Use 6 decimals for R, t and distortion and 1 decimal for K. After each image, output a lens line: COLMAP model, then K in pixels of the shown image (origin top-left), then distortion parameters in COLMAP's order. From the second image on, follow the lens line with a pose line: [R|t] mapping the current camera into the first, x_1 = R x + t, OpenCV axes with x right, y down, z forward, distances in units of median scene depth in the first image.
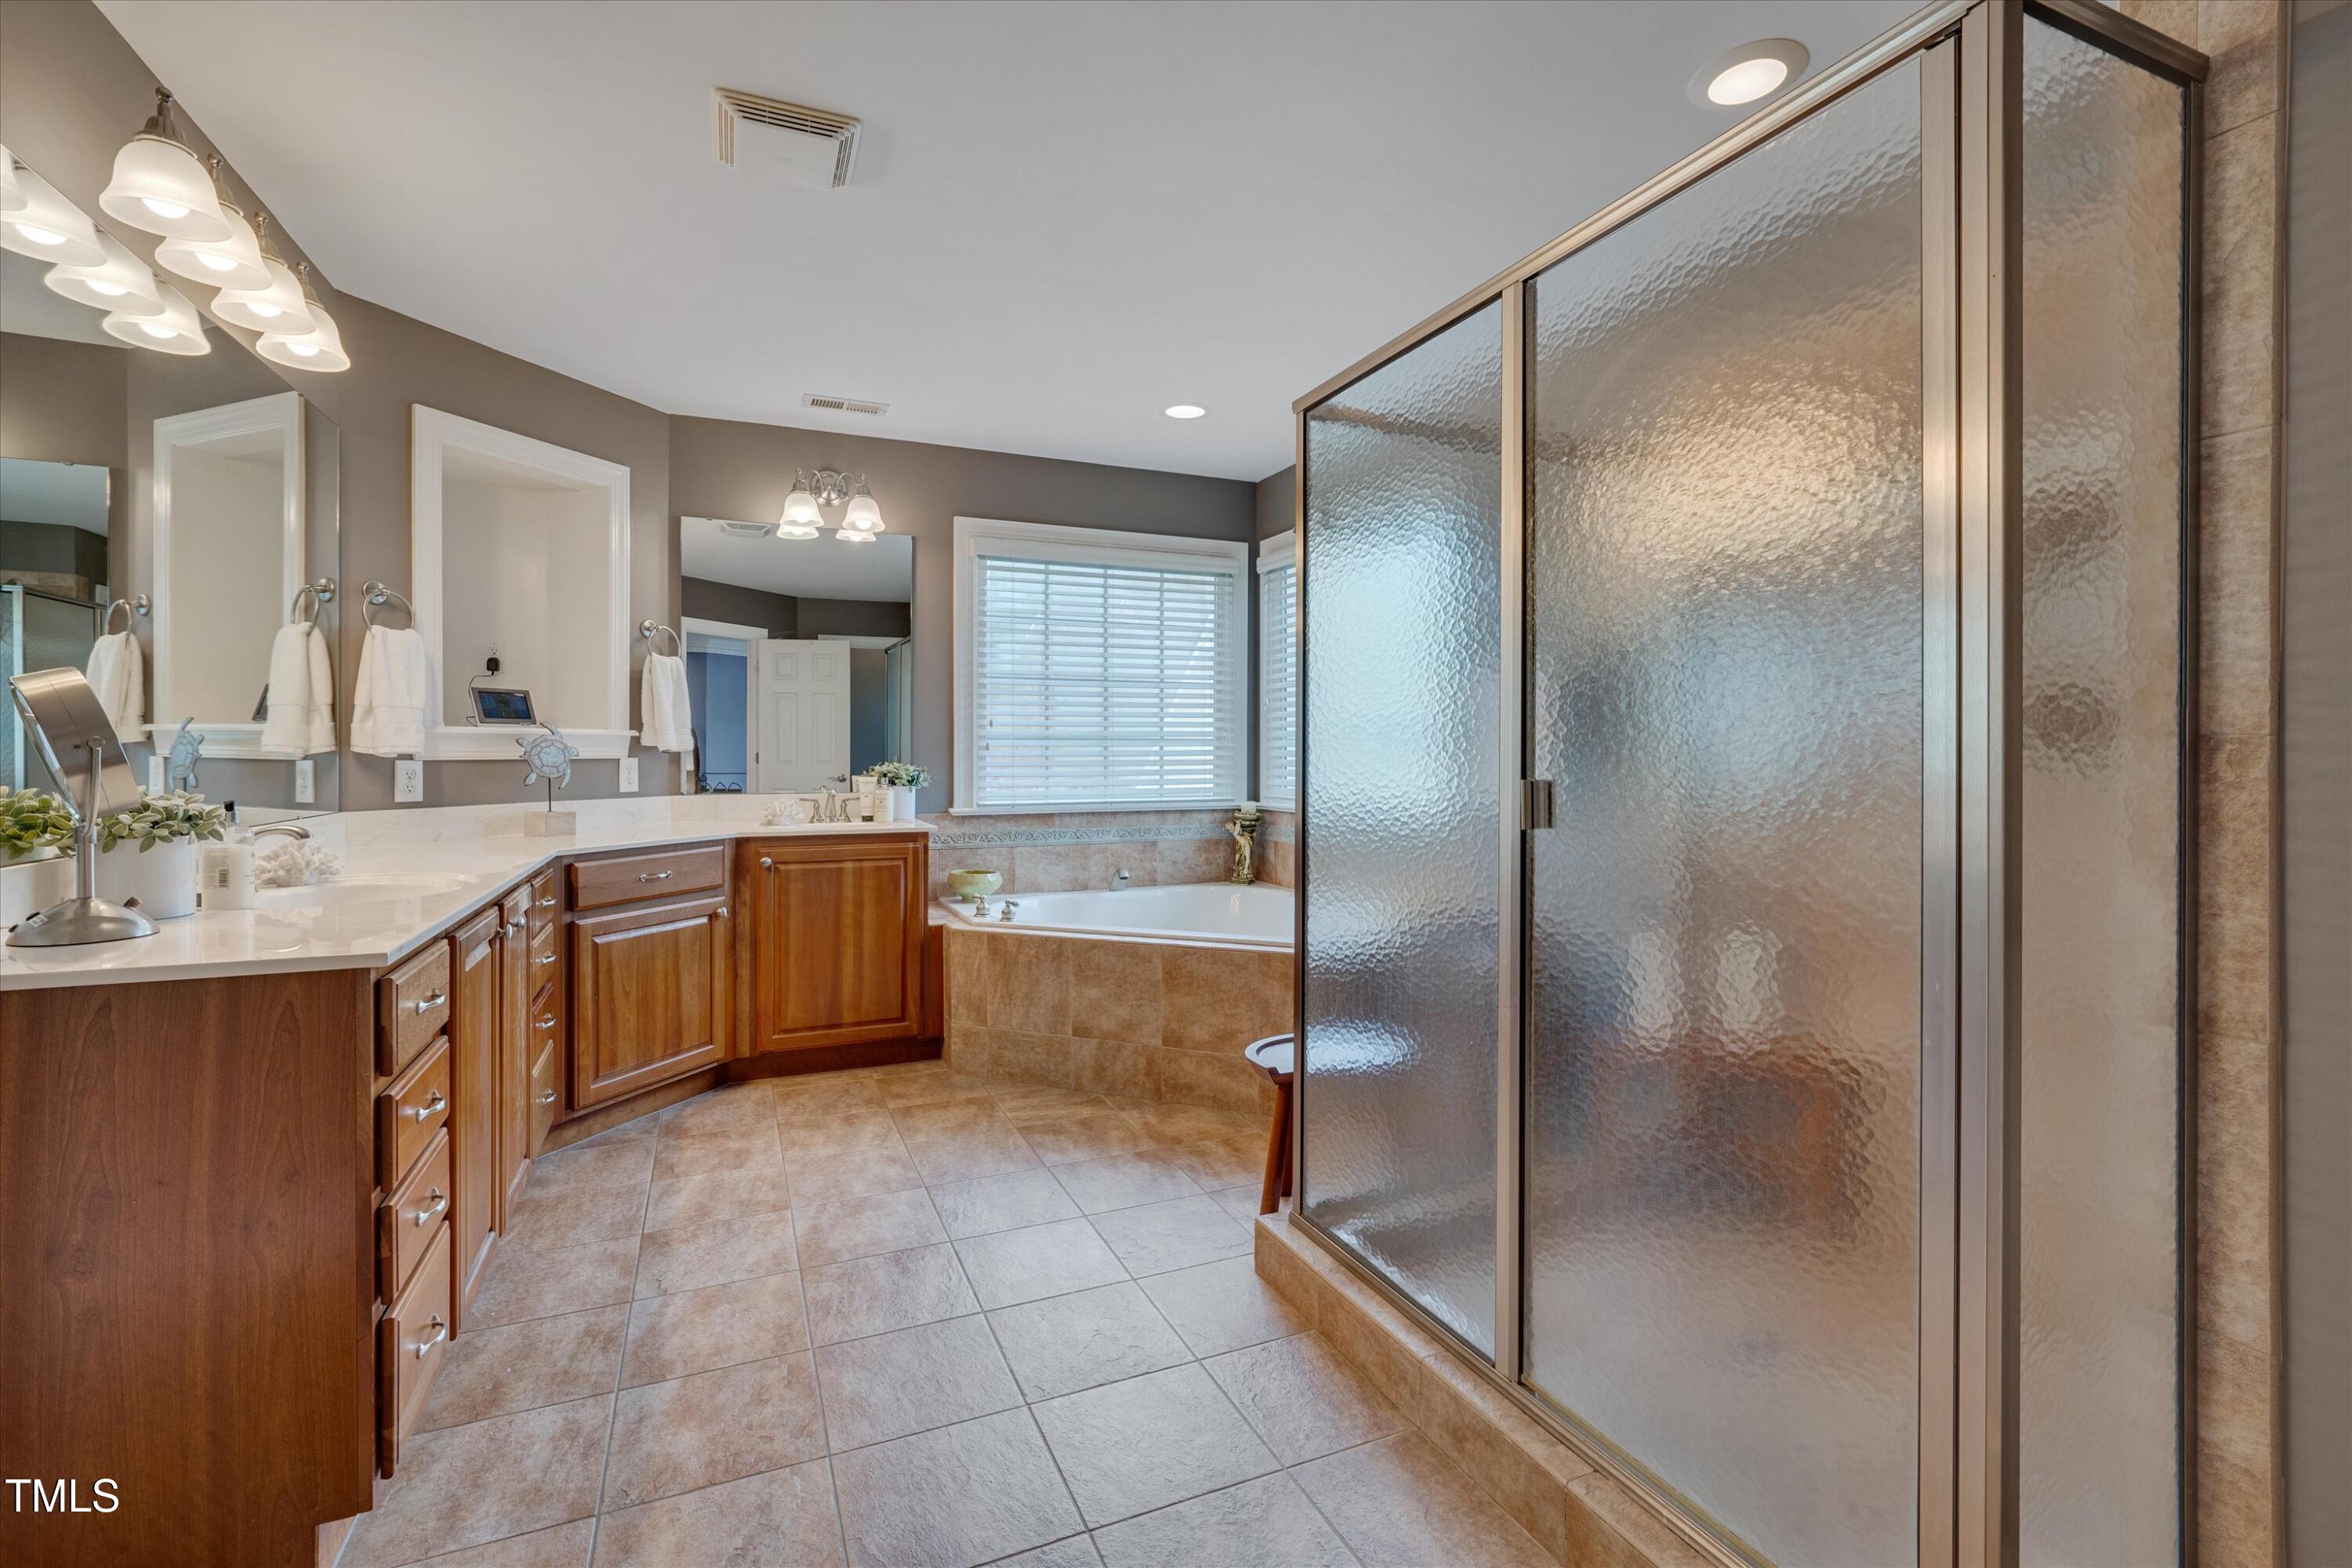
lens RADIAL K [[1053.7, 0, 1177.6], [0, 1053.7, 763.0], [0, 0, 1]] dist [-0.006670, 0.001689]
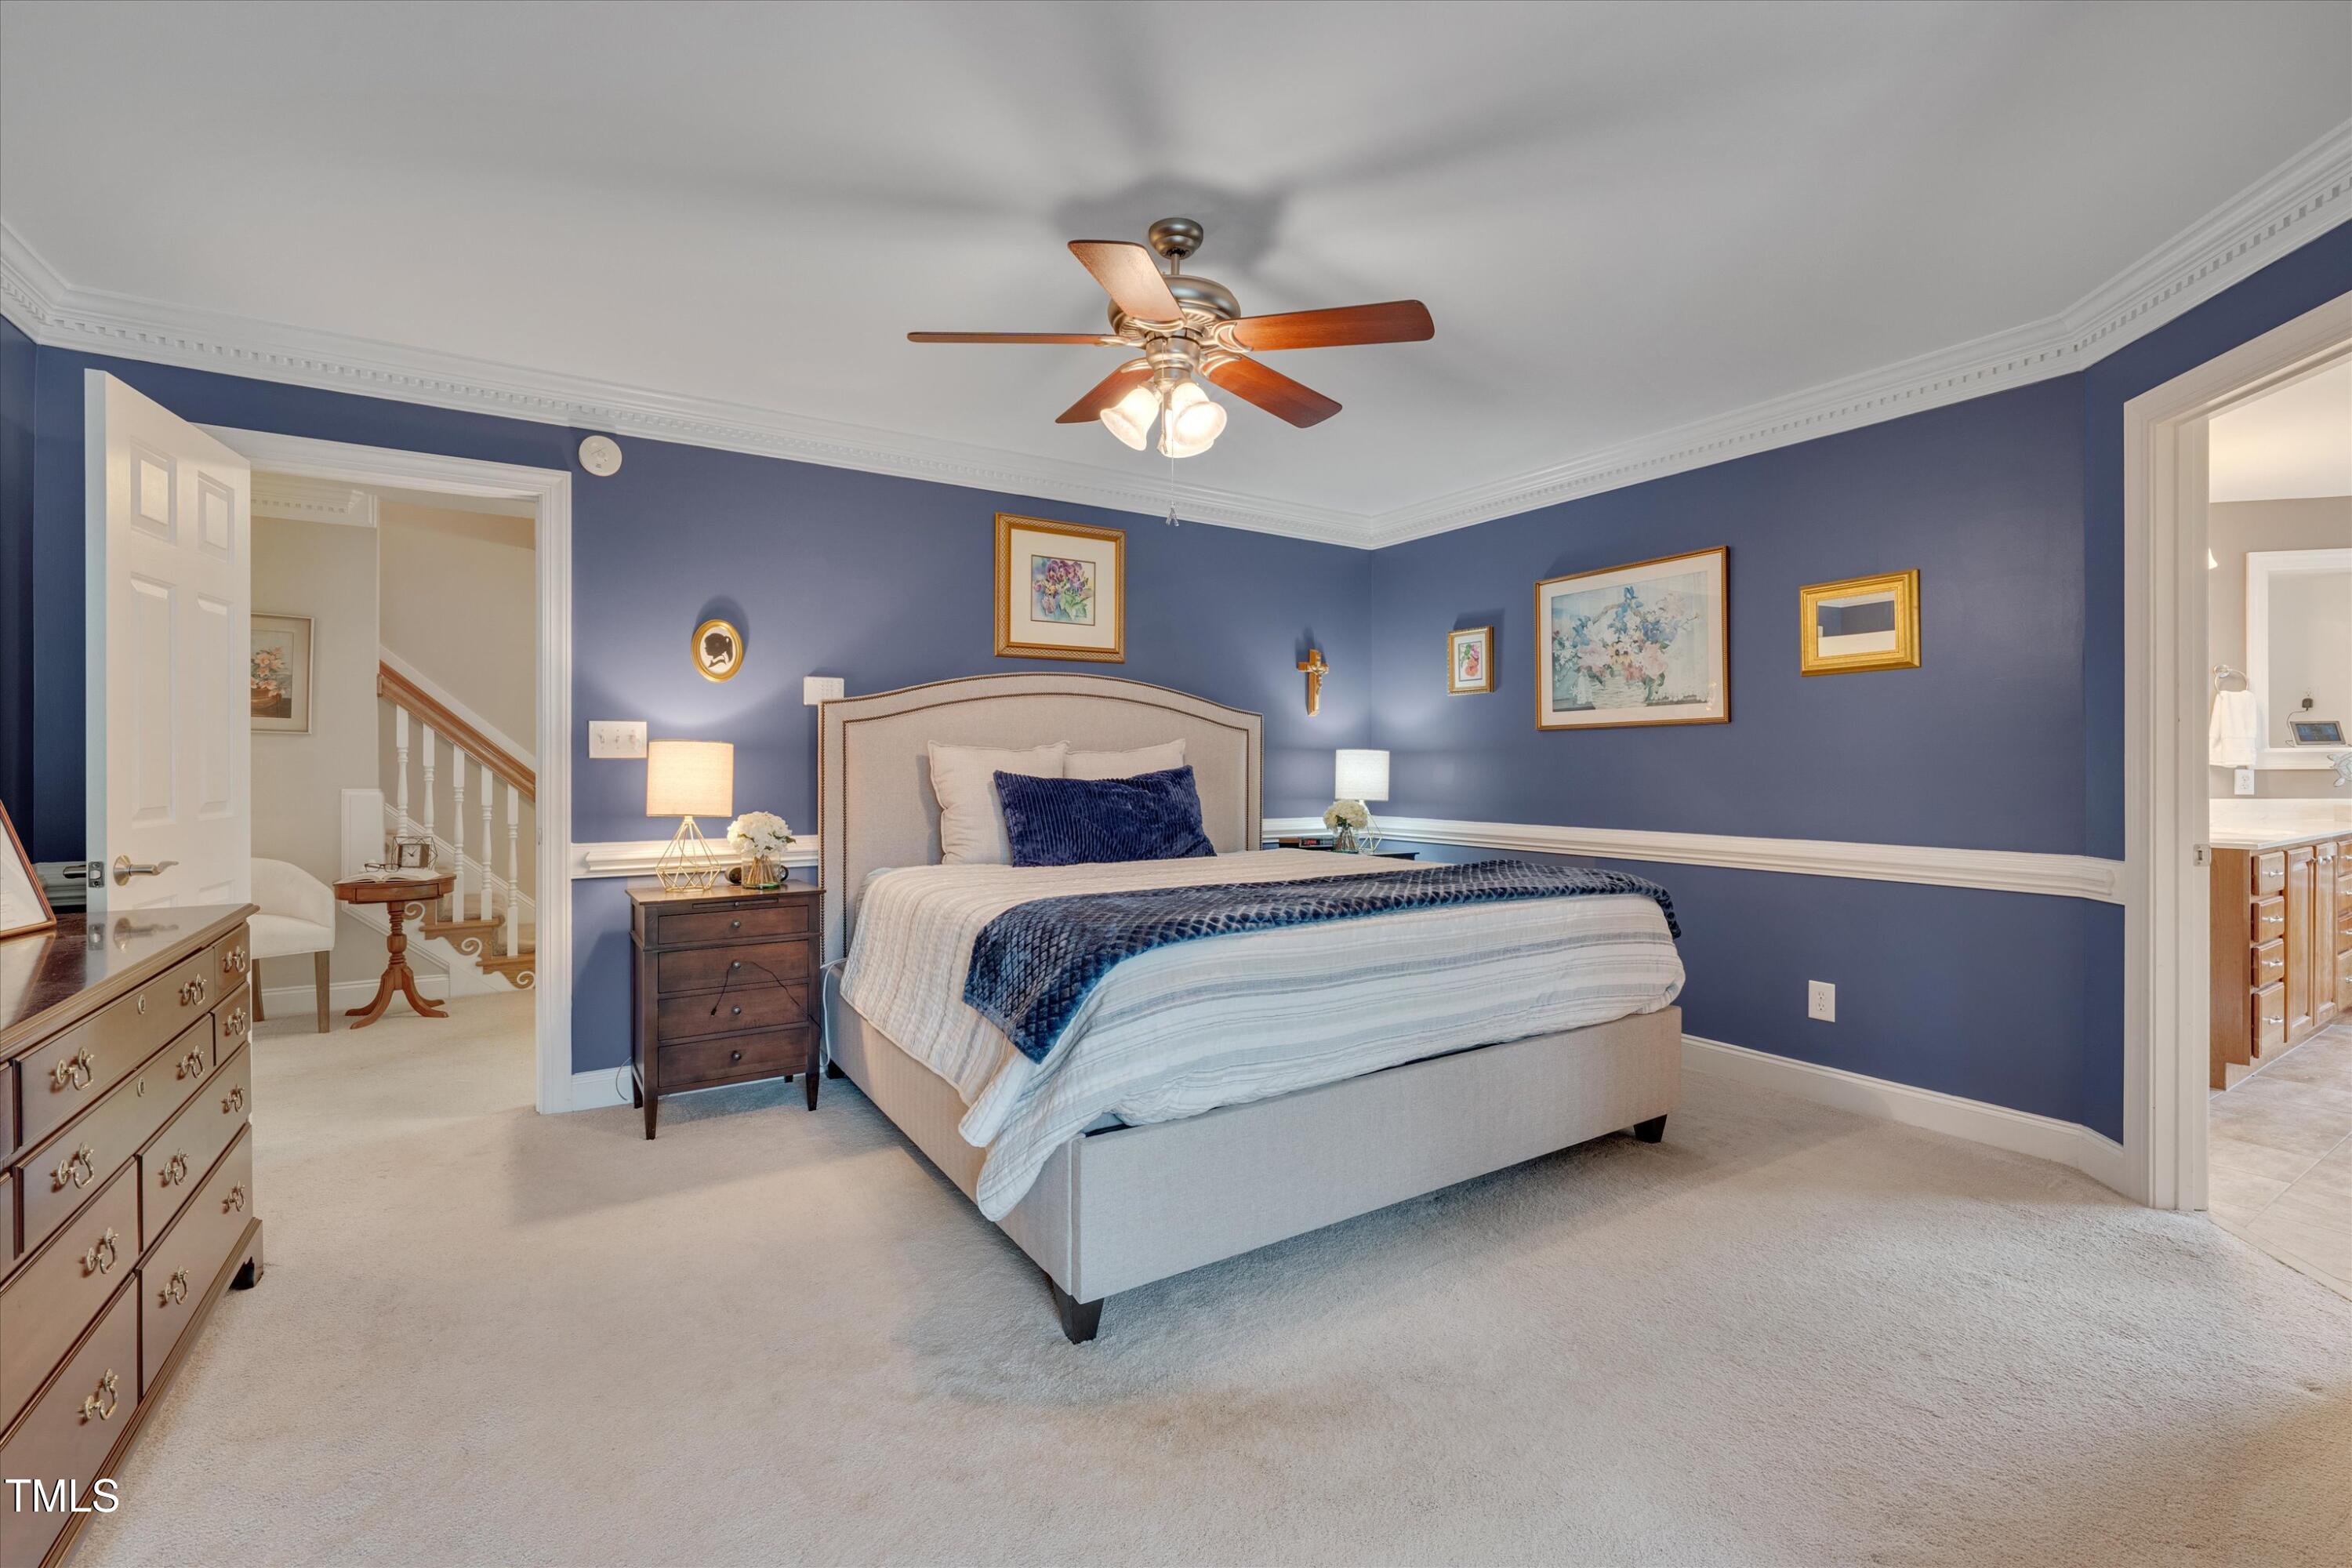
lens RADIAL K [[1014.3, 0, 1163.5], [0, 1014.3, 759.6], [0, 0, 1]] dist [-0.012832, 0.000354]
pose [[0.140350, -0.008158, -0.990068, 0.543227], [-0.004835, 0.999948, -0.008924, 0.004141], [0.990090, 0.006040, 0.140303, -0.838632]]
